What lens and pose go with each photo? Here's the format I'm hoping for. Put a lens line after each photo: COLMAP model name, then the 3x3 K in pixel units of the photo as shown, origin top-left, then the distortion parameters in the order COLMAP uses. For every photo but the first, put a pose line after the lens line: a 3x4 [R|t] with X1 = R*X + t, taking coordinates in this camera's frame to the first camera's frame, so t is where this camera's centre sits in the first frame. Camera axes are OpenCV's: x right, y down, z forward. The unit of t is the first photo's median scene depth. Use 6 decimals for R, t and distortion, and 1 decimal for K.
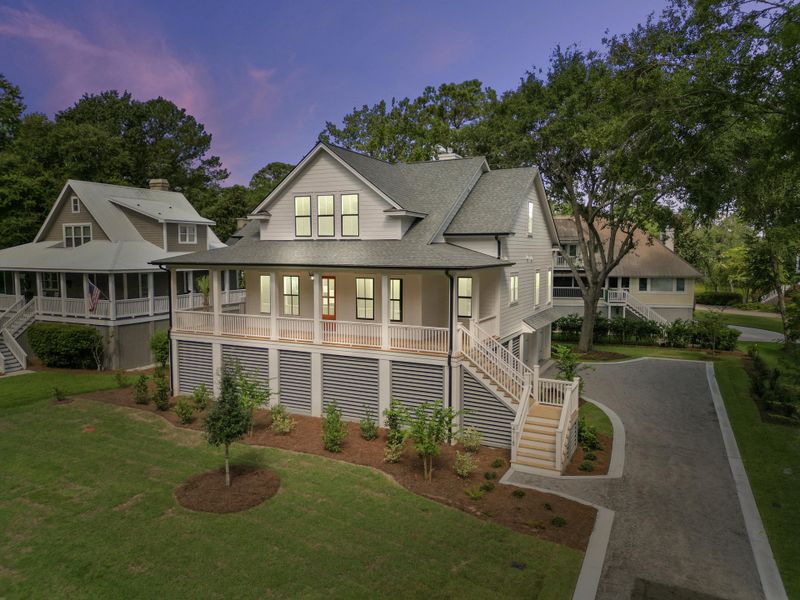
lens RADIAL K [[561.8, 0, 412.0], [0, 561.8, 297.5], [0, 0, 1]] dist [0.000520, -0.000990]
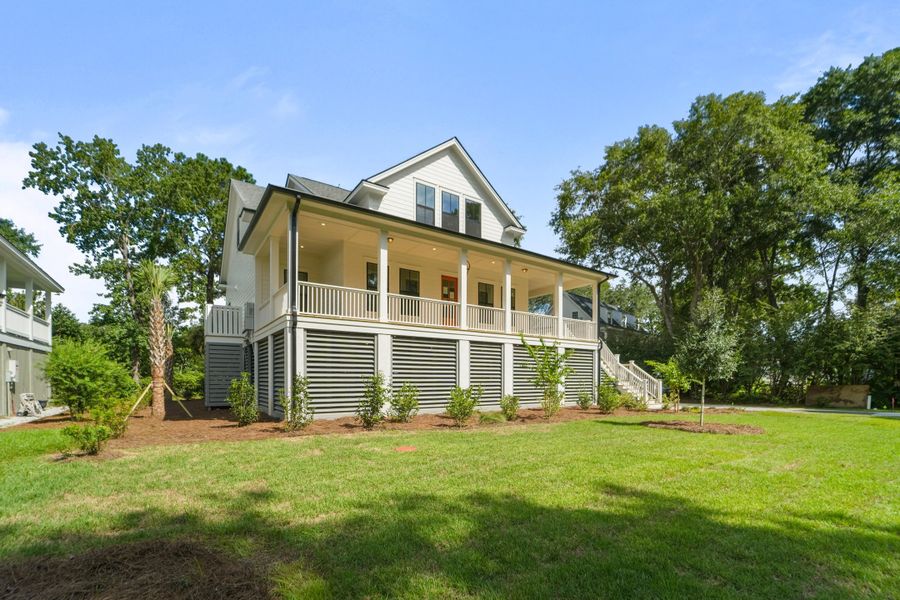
lens RADIAL K [[396.7, 0, 462.6], [0, 396.7, 377.4], [0, 0, 1]] dist [-0.038194, 0.000091]
pose [[0.479182, -0.002225, 0.877713, -0.788608], [0.075758, 0.996370, -0.038833, 0.174179], [-0.874440, 0.085102, 0.477611, 0.725122]]
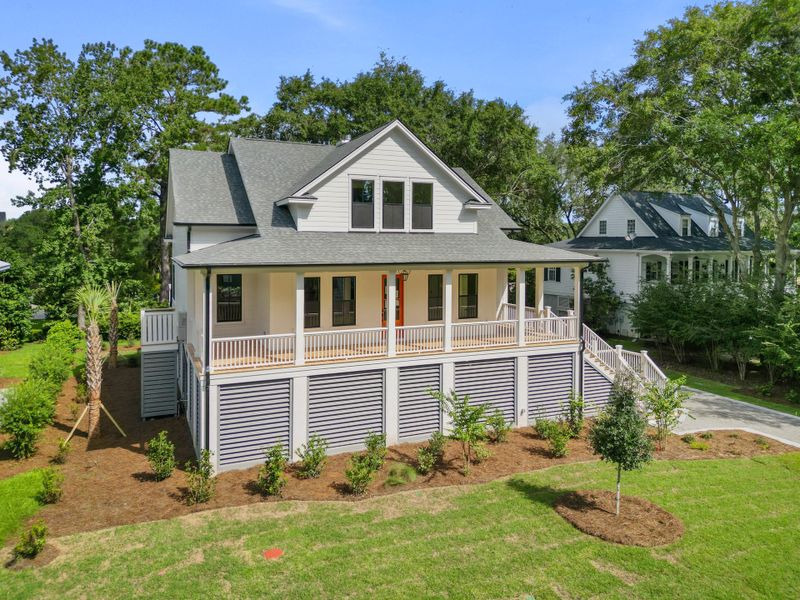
lens RADIAL K [[582.6, 0, 414.2], [0, 582.6, 242.7], [0, 0, 1]] dist [0.001301, -0.001854]
pose [[0.638691, -0.001053, 0.769462, -0.872122], [0.062624, 0.996753, -0.050617, -0.042699], [-0.766910, 0.080515, 0.636683, 0.438838]]
